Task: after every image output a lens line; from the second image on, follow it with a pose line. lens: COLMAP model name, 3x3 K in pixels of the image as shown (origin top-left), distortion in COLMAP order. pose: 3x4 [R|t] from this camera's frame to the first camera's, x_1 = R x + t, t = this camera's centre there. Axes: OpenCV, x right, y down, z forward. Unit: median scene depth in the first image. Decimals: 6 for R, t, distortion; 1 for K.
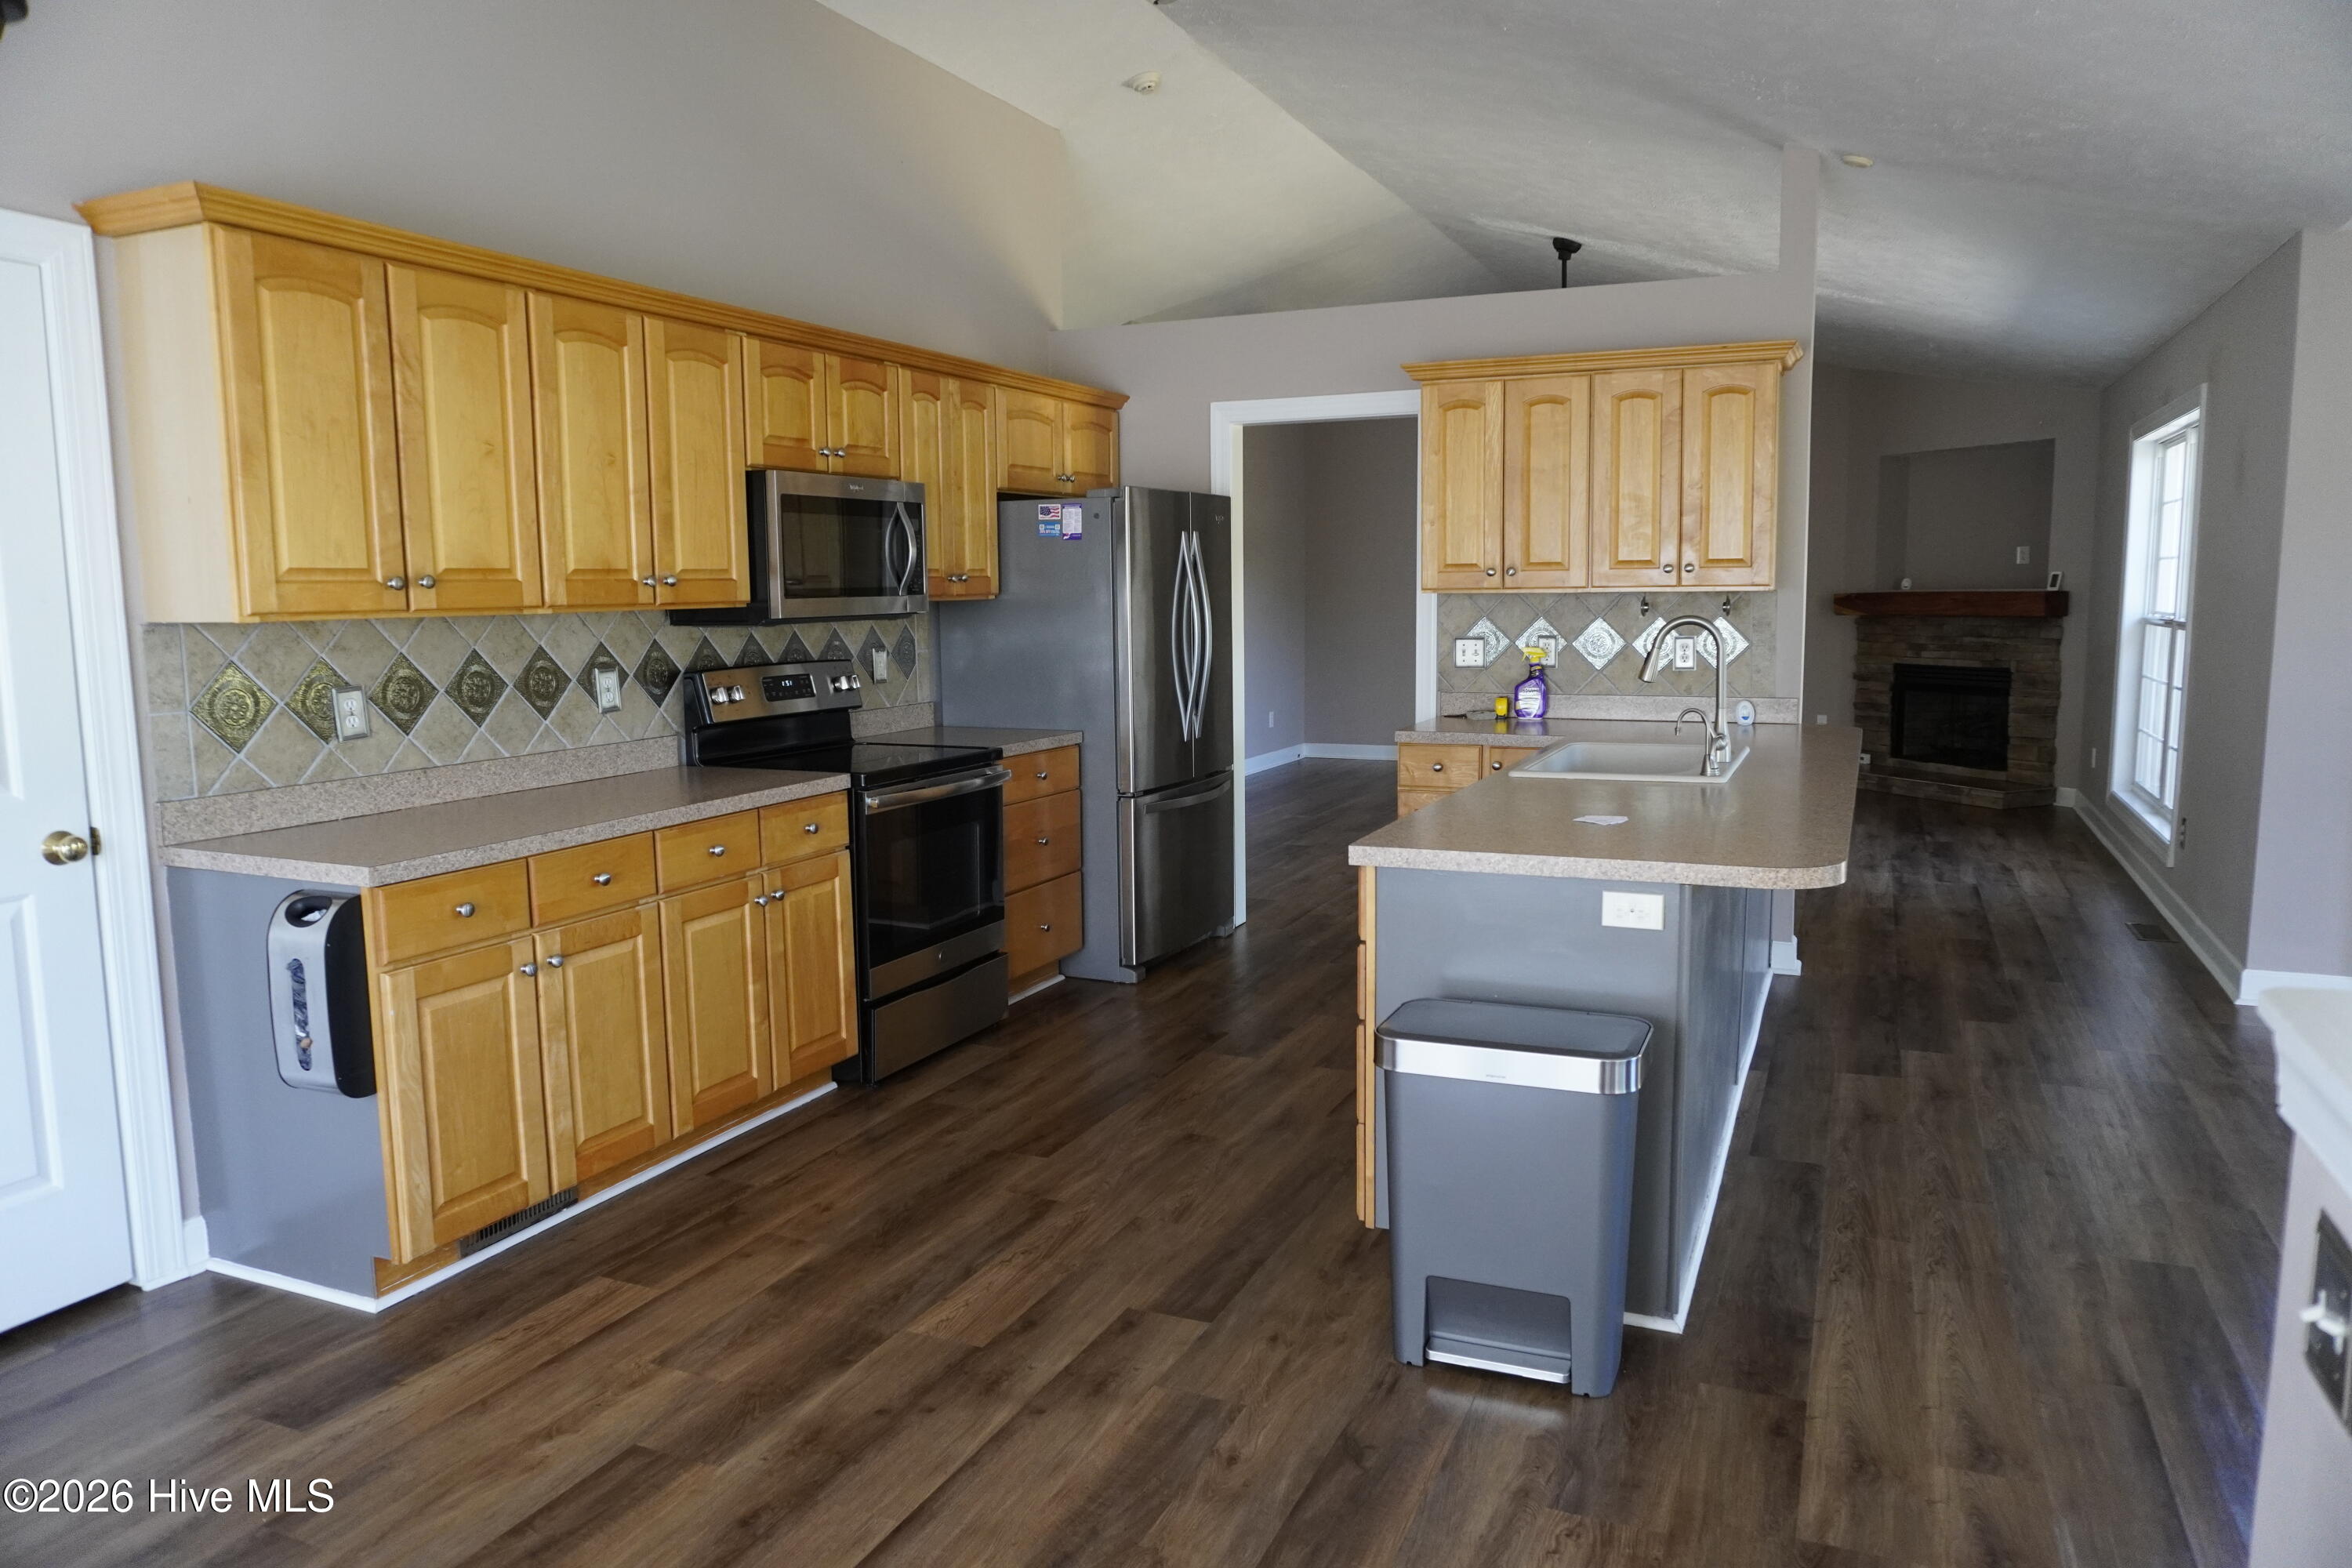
lens RADIAL K [[1582.2, 0, 1170.3], [0, 1582.2, 766.1], [0, 0, 1]] dist [-0.045176, 0.031120]
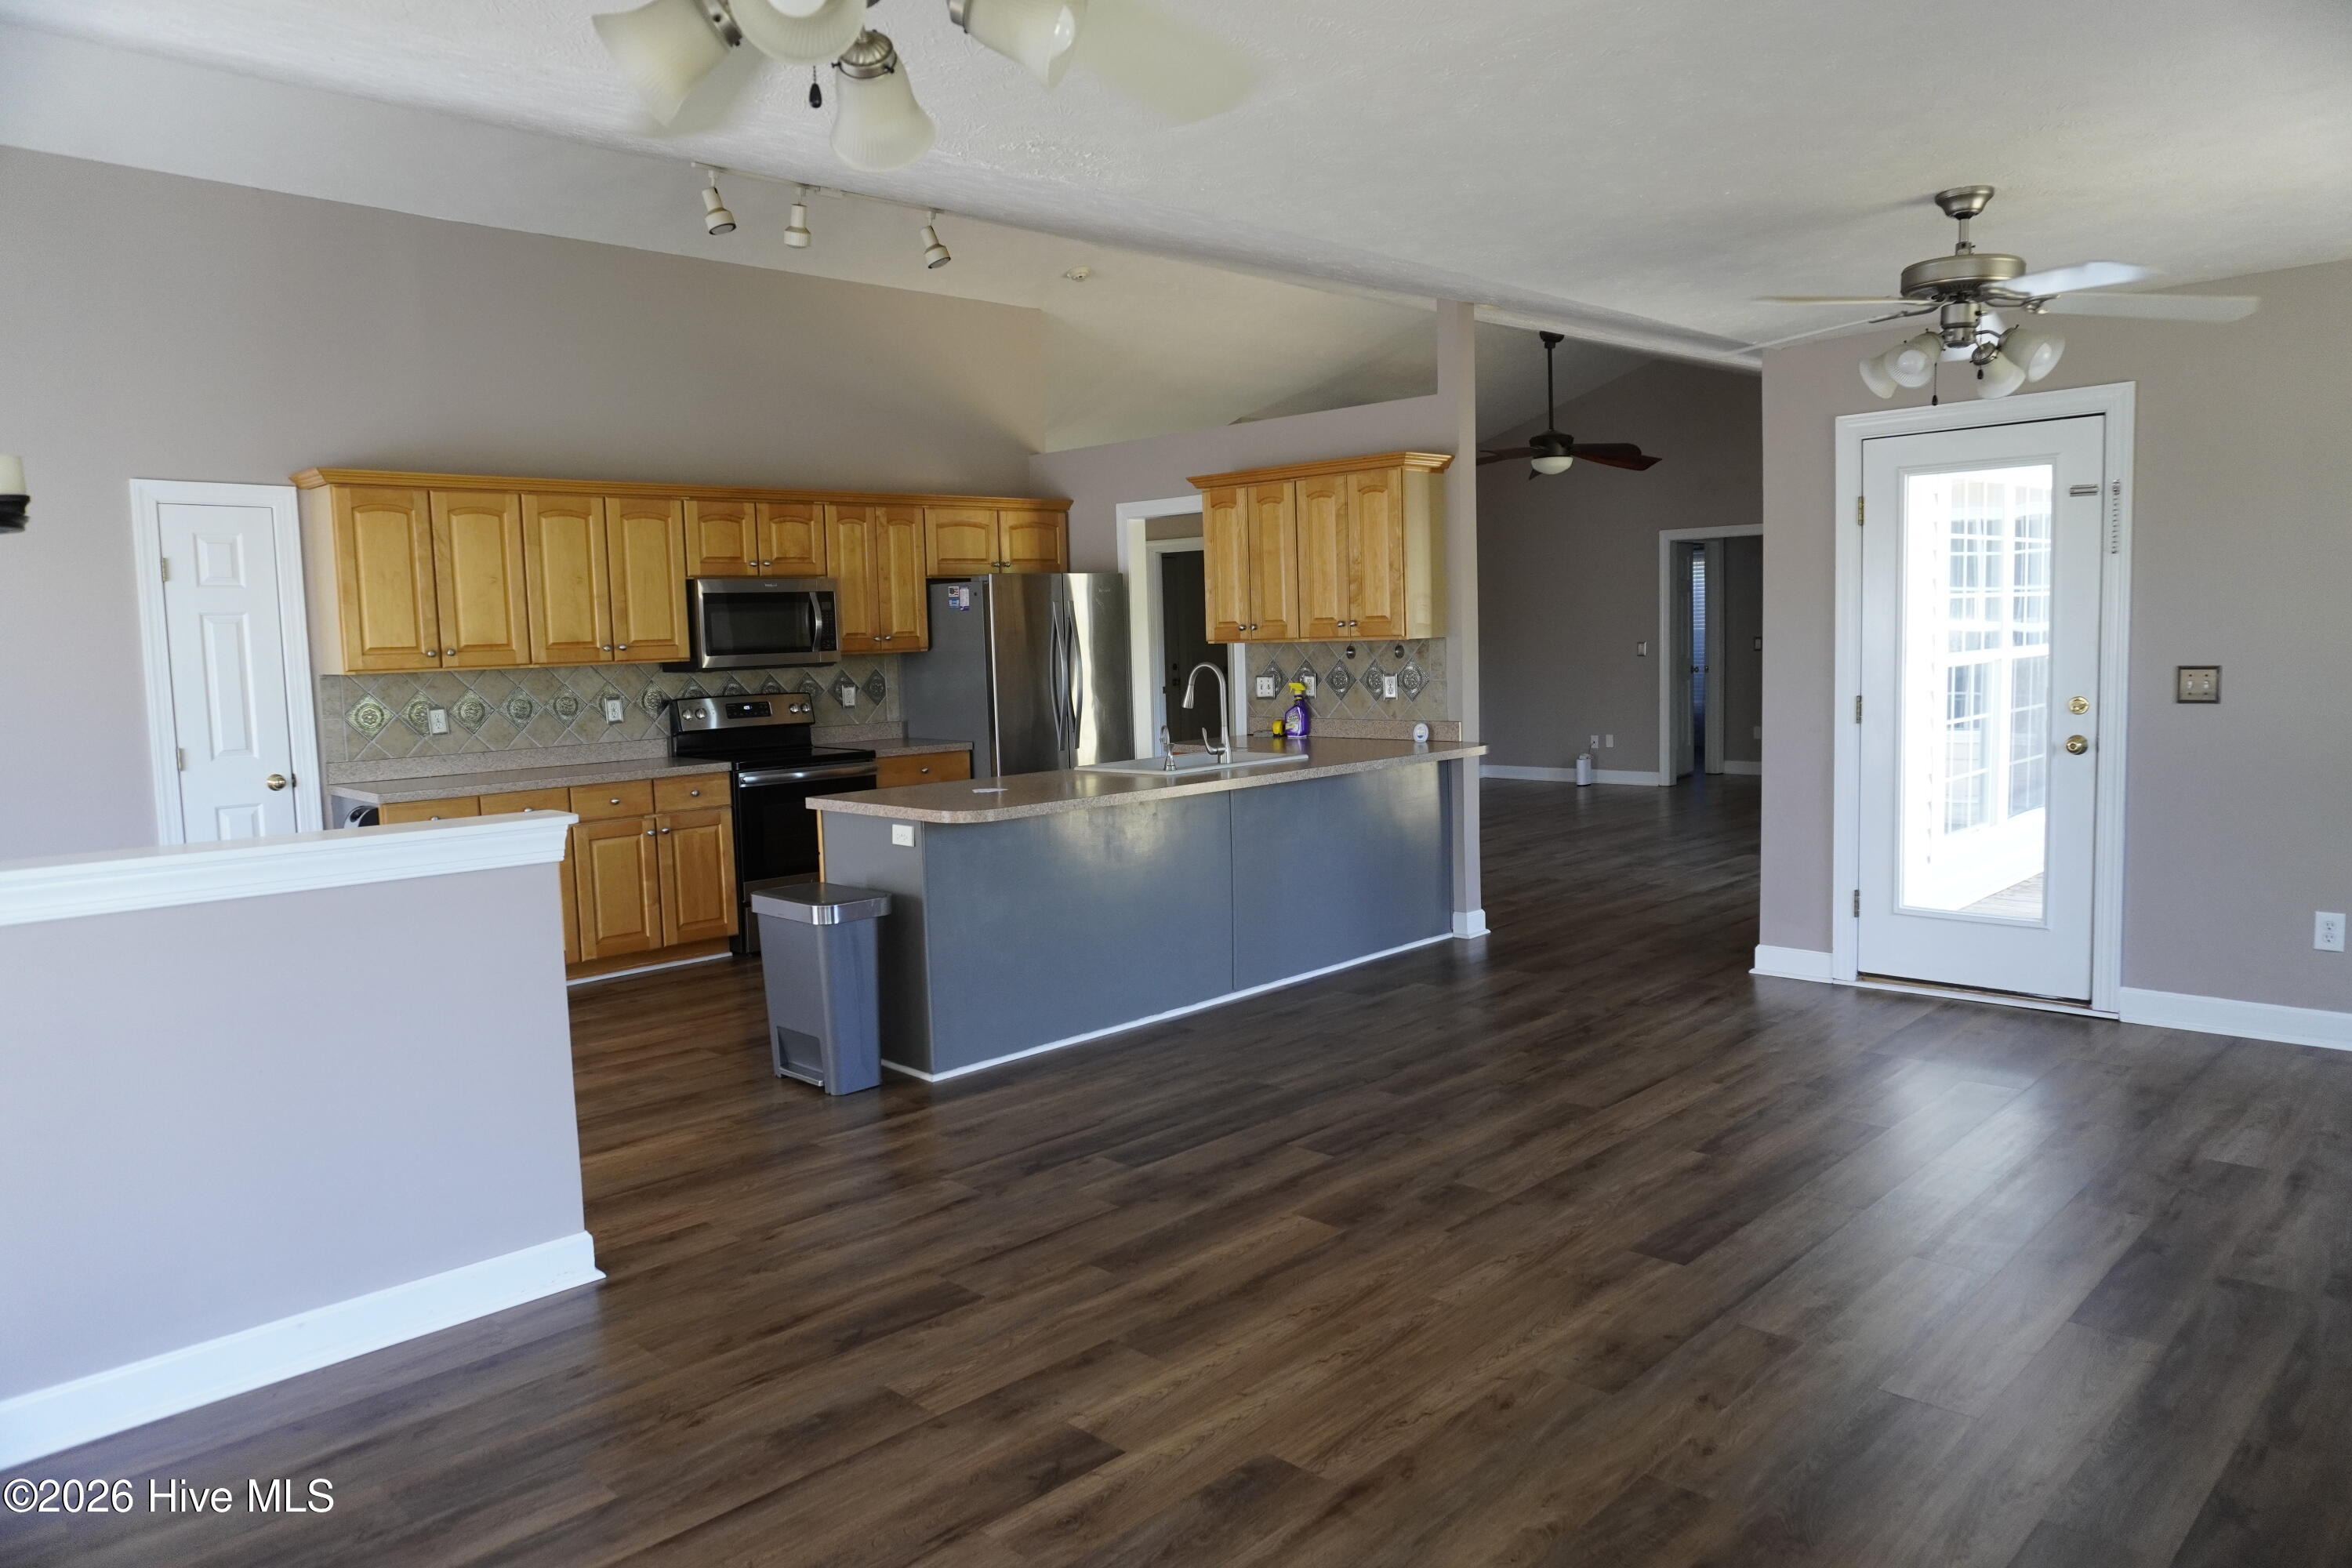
lens RADIAL K [[1582.2, 0, 1162.0], [0, 1582.2, 765.6], [0, 0, 1]] dist [-0.045176, 0.031120]
pose [[0.929405, 0.016524, -0.368692, 0.813476], [-0.023989, 0.999589, -0.015673, 0.023576], [0.368282, 0.023411, 0.929419, -0.360793]]
